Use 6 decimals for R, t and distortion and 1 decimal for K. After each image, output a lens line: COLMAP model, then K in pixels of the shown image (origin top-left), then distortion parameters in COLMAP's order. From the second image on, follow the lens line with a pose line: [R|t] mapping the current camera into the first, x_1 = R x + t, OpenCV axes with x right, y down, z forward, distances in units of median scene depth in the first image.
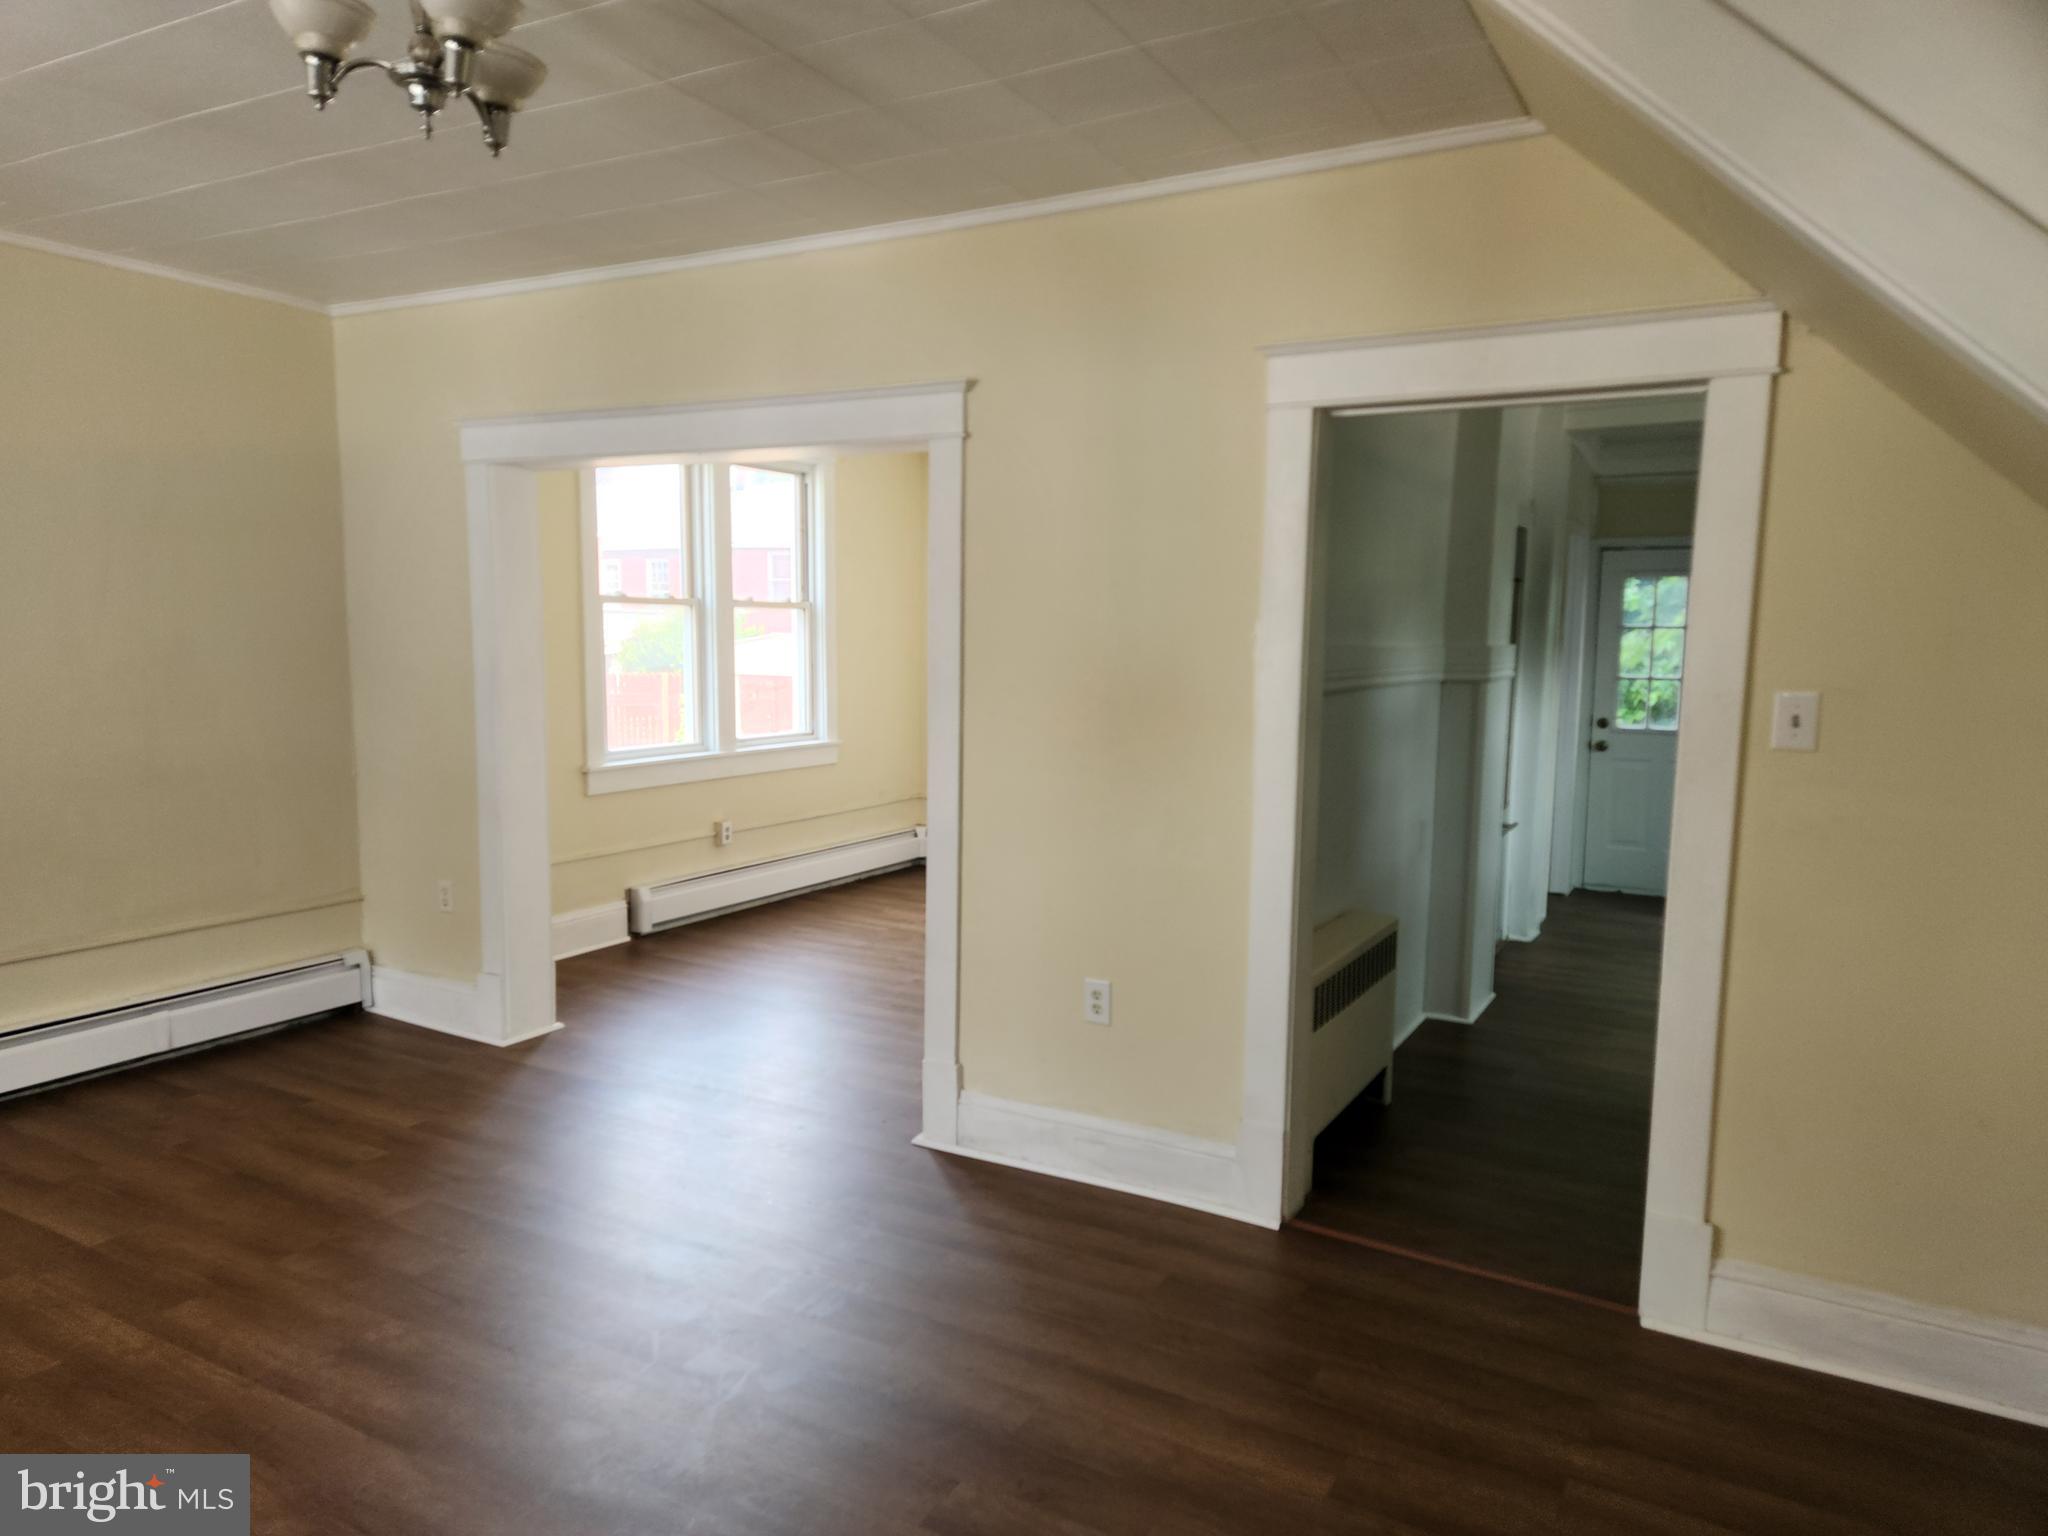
lens RADIAL K [[1373.5, 0, 1024.0], [0, 1373.5, 768.0], [0, 0, 1]] dist [0.001661, -0.000388]
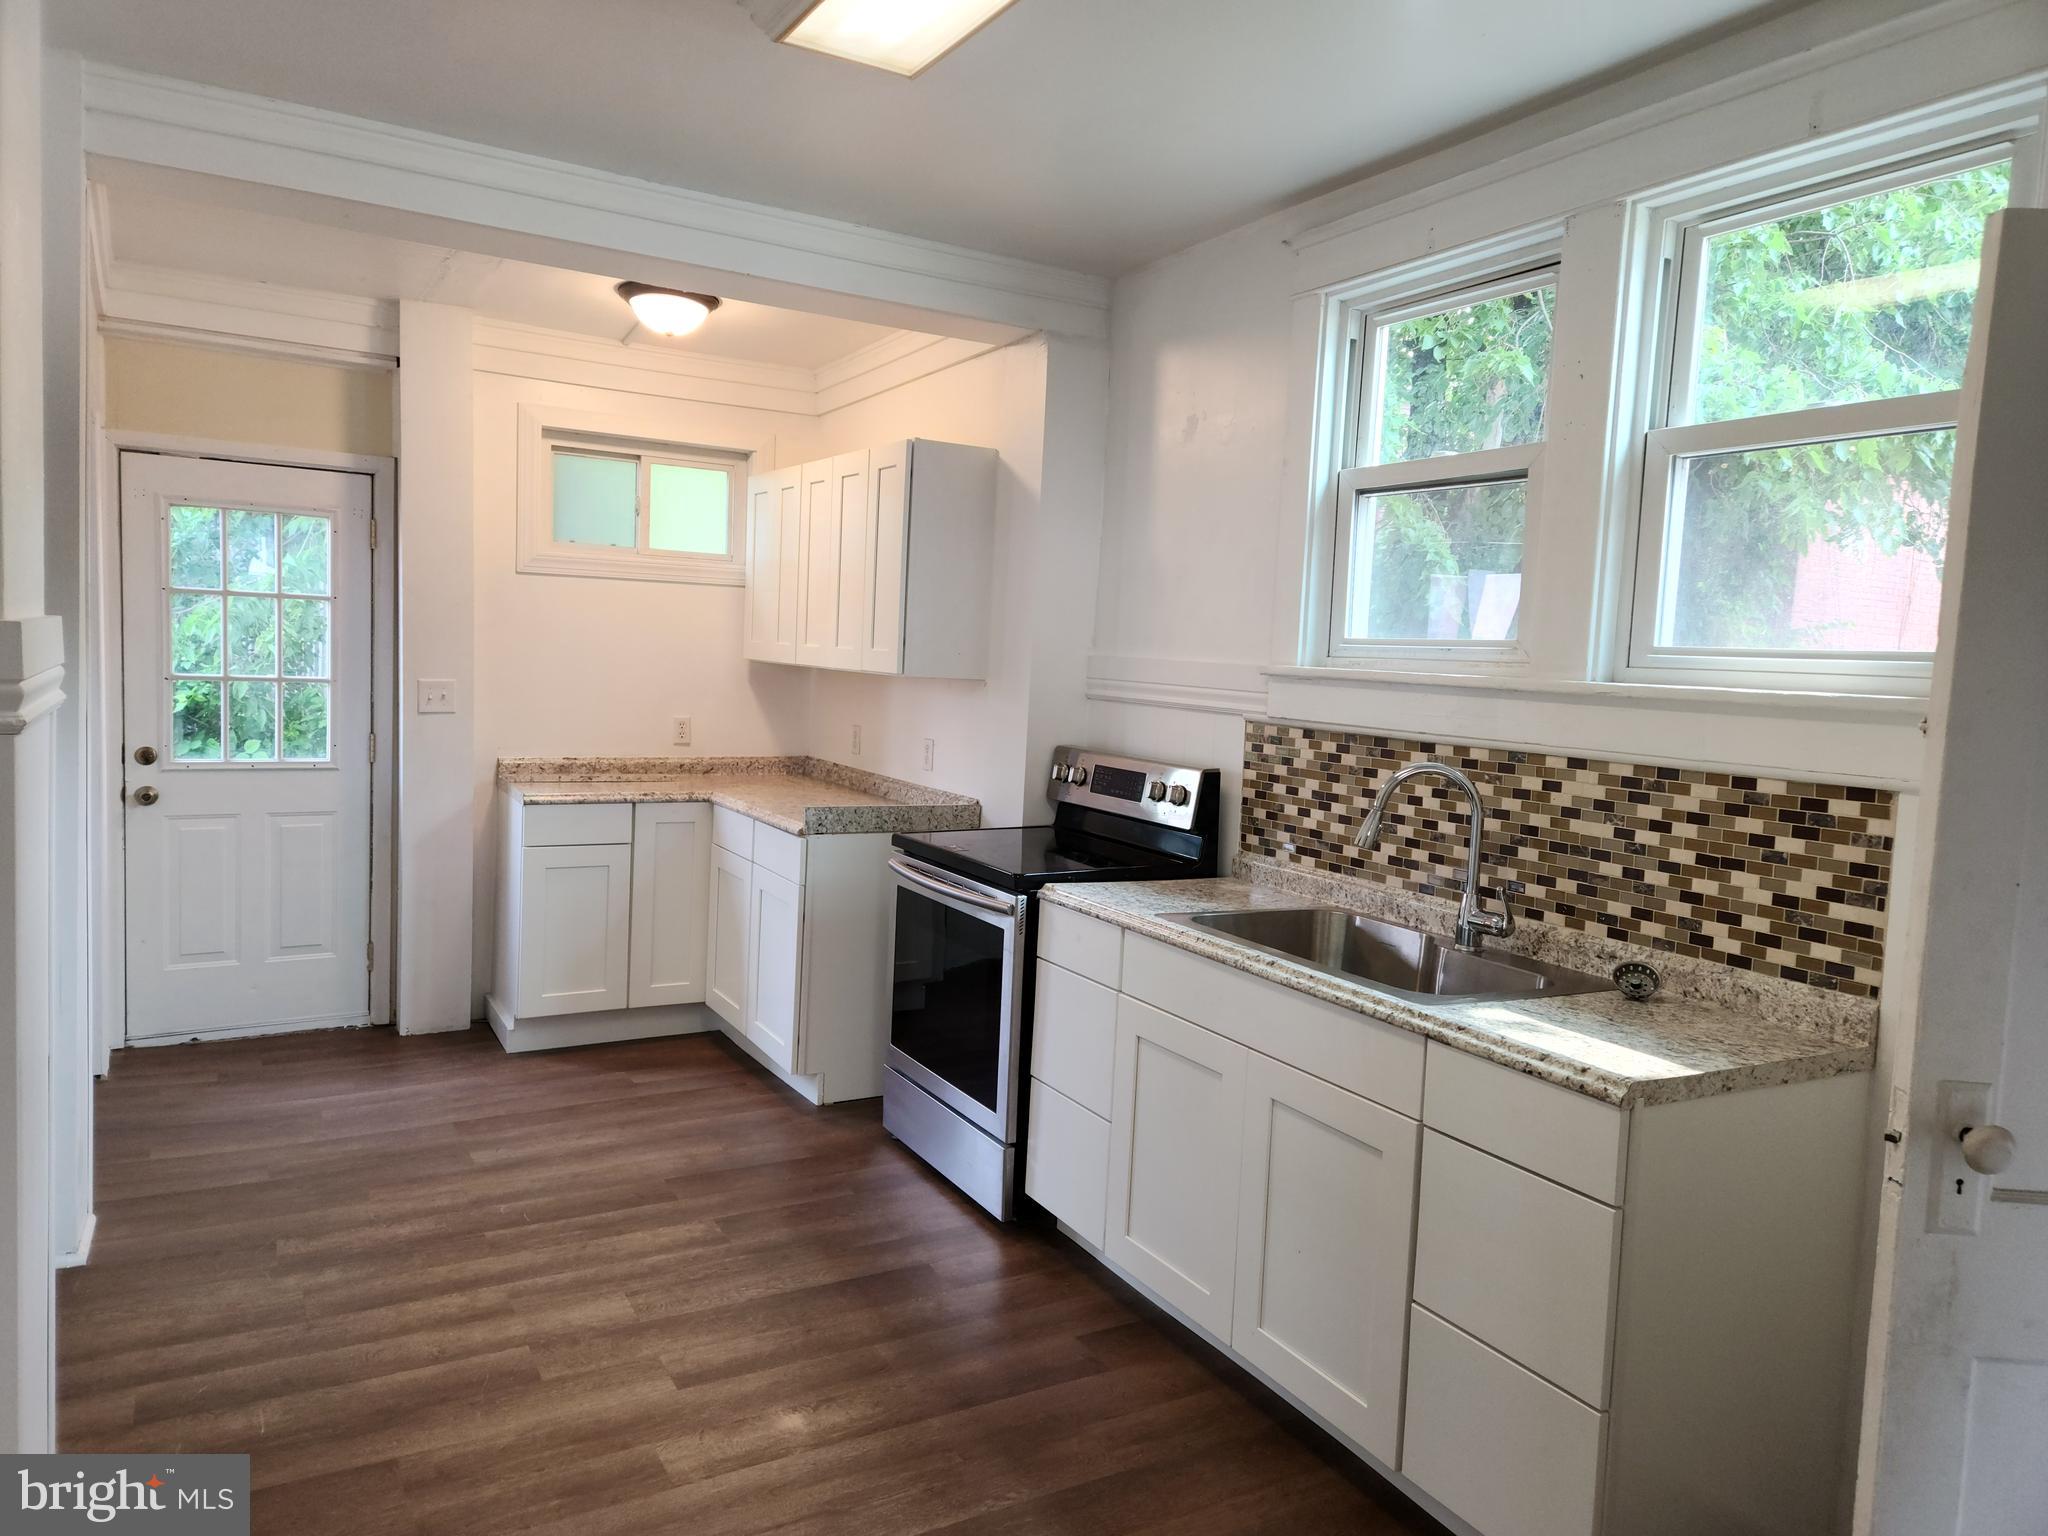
lens RADIAL K [[1373.5, 0, 1024.0], [0, 1373.5, 768.0], [0, 0, 1]] dist [0.001661, -0.000388]
pose [[0.503214, -0.057744, 0.862230, 0.112555], [0.043413, 0.998194, 0.041513, -0.035572], [-0.863071, 0.016542, 0.504812, 0.397636]]
